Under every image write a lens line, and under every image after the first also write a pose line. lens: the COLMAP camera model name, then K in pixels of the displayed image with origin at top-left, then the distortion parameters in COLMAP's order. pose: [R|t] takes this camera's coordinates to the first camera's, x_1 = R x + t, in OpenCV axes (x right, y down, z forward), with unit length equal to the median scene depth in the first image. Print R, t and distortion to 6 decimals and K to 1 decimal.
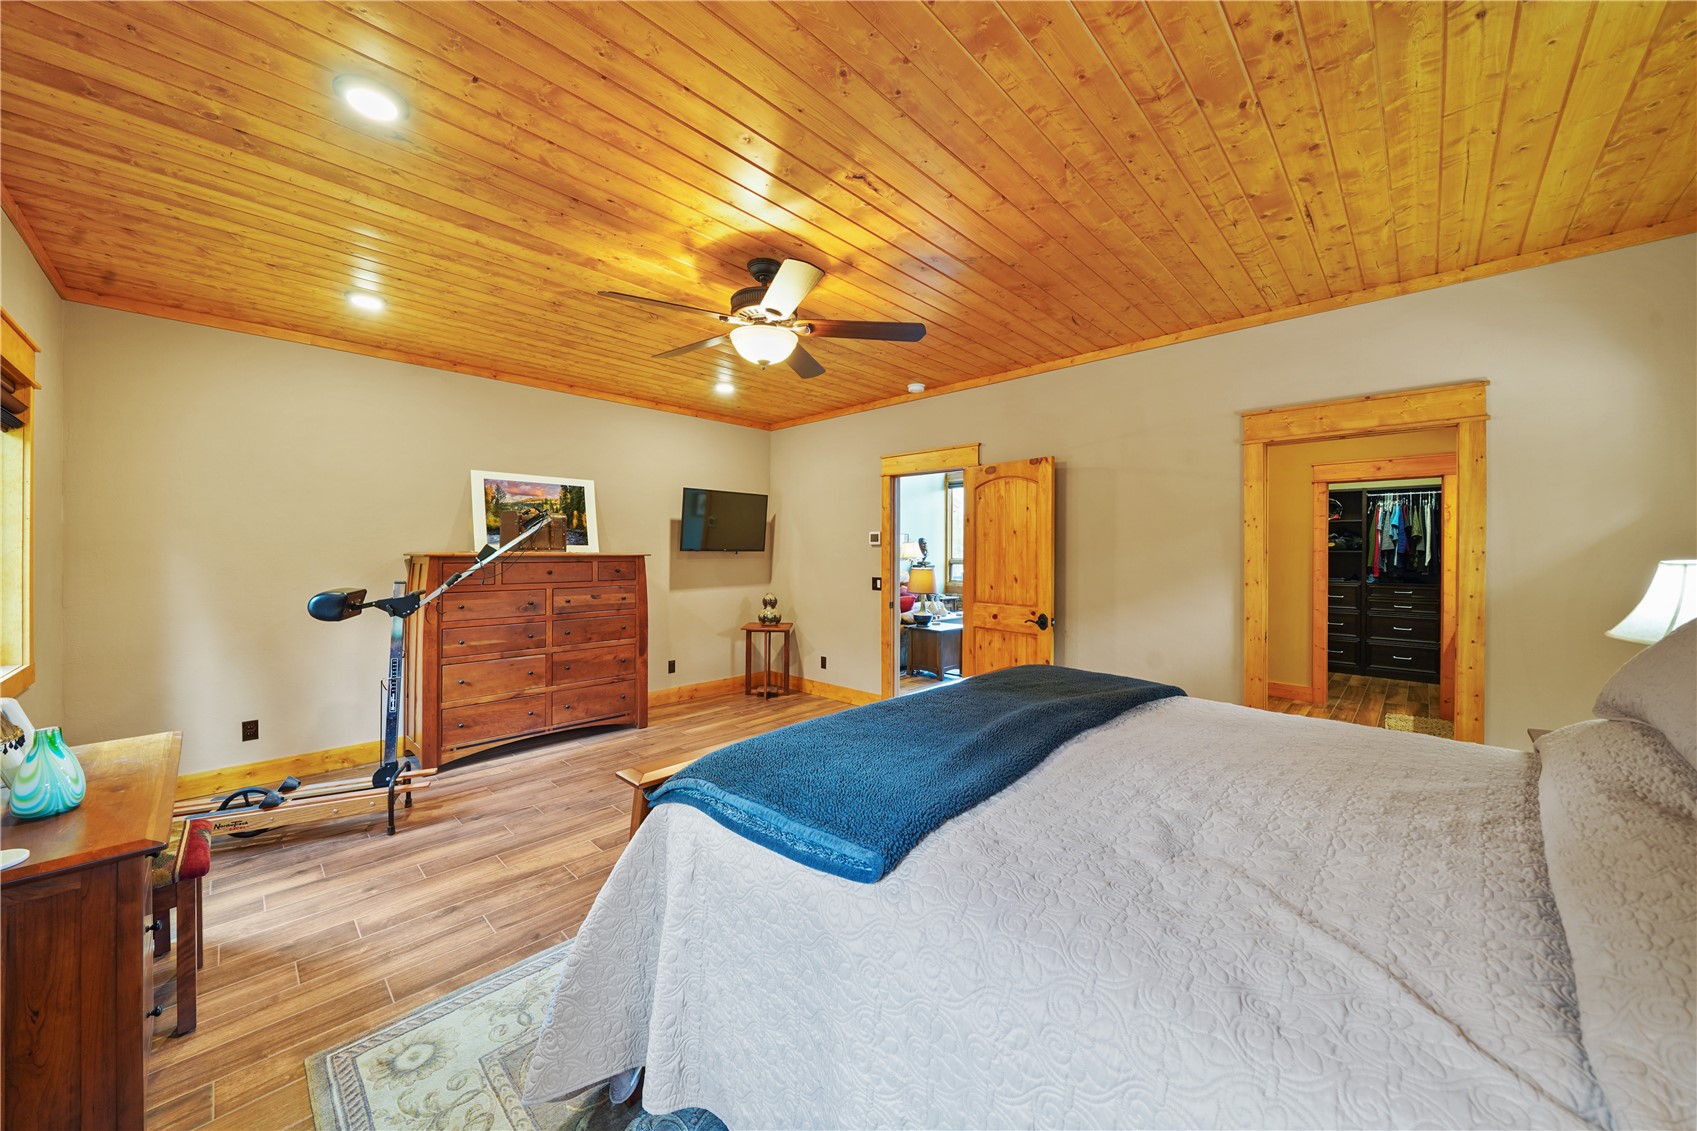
lens RADIAL K [[609.6, 0, 826.5], [0, 609.6, 550.8], [0, 0, 1]] dist [-0.000560, 0.000018]
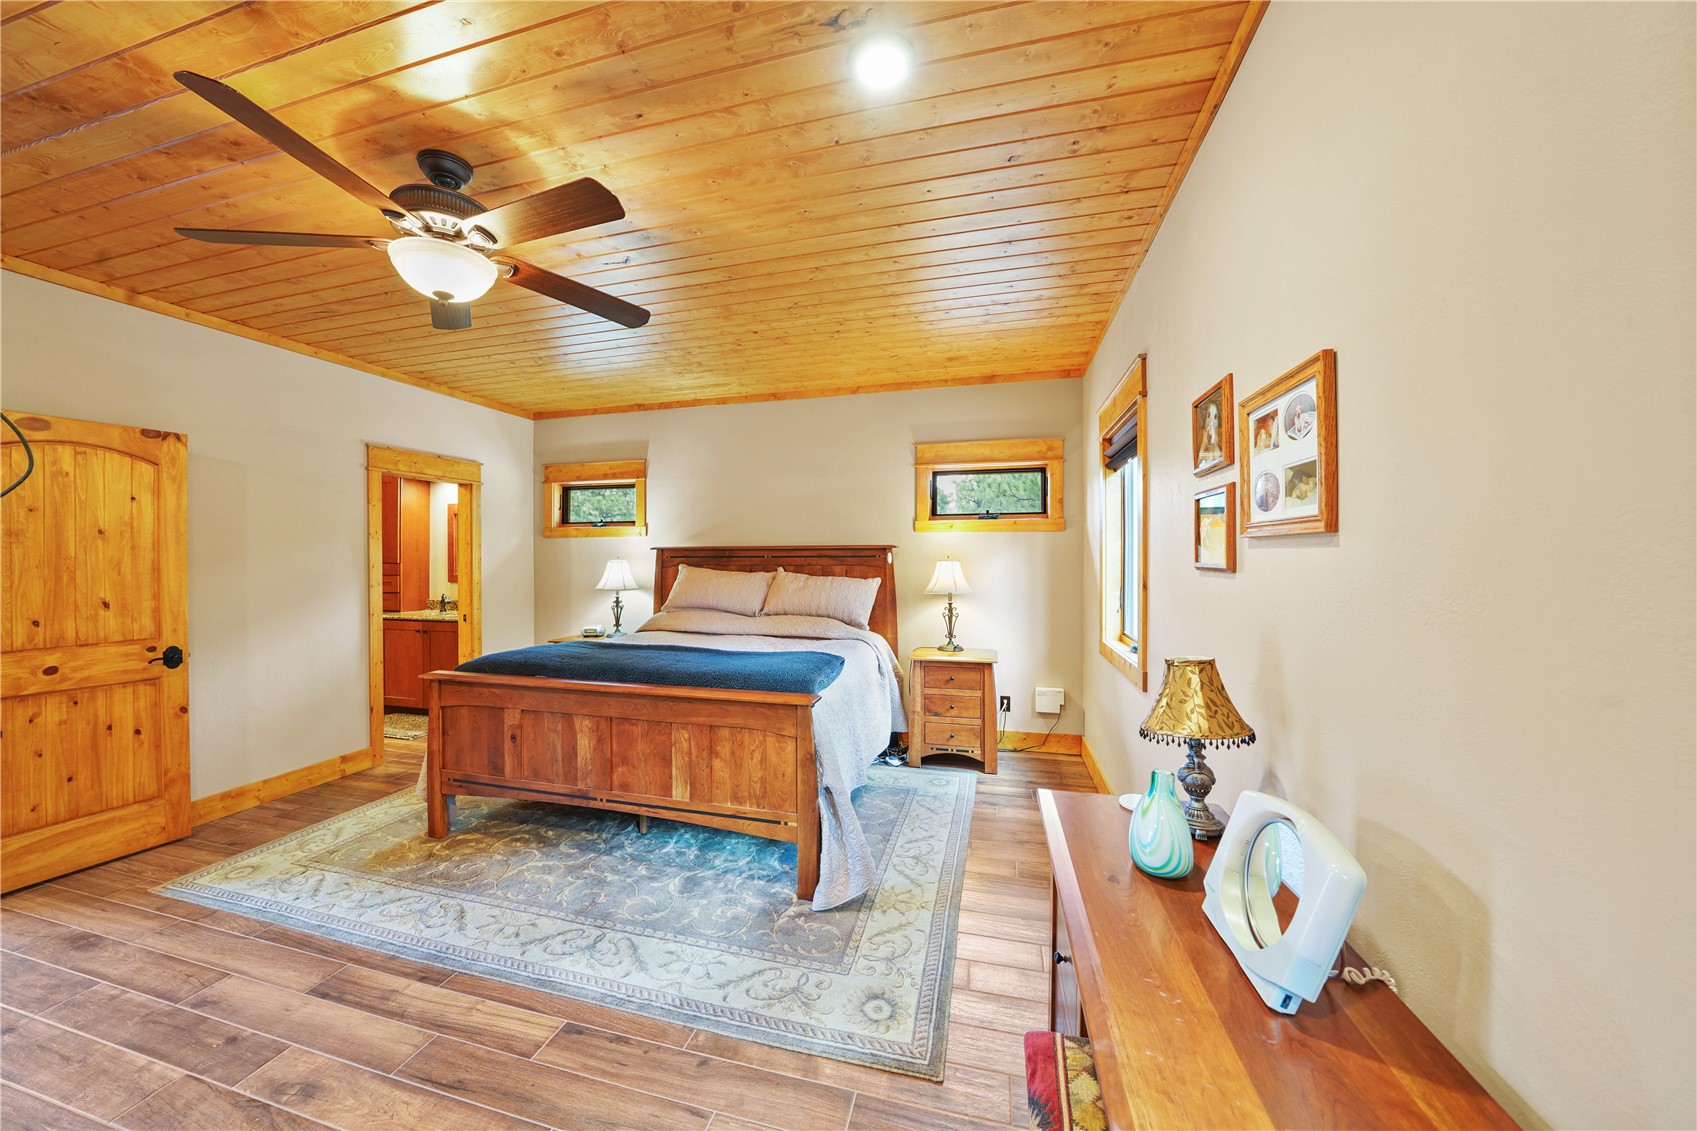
lens RADIAL K [[609.6, 0, 826.5], [0, 609.6, 550.8], [0, 0, 1]] dist [-0.000560, 0.000018]
pose [[-0.495666, 0.005962, 0.868493, -0.790099], [0.005486, 0.999978, -0.003734, -0.004957], [-0.868496, 0.002914, -0.495688, 0.803815]]
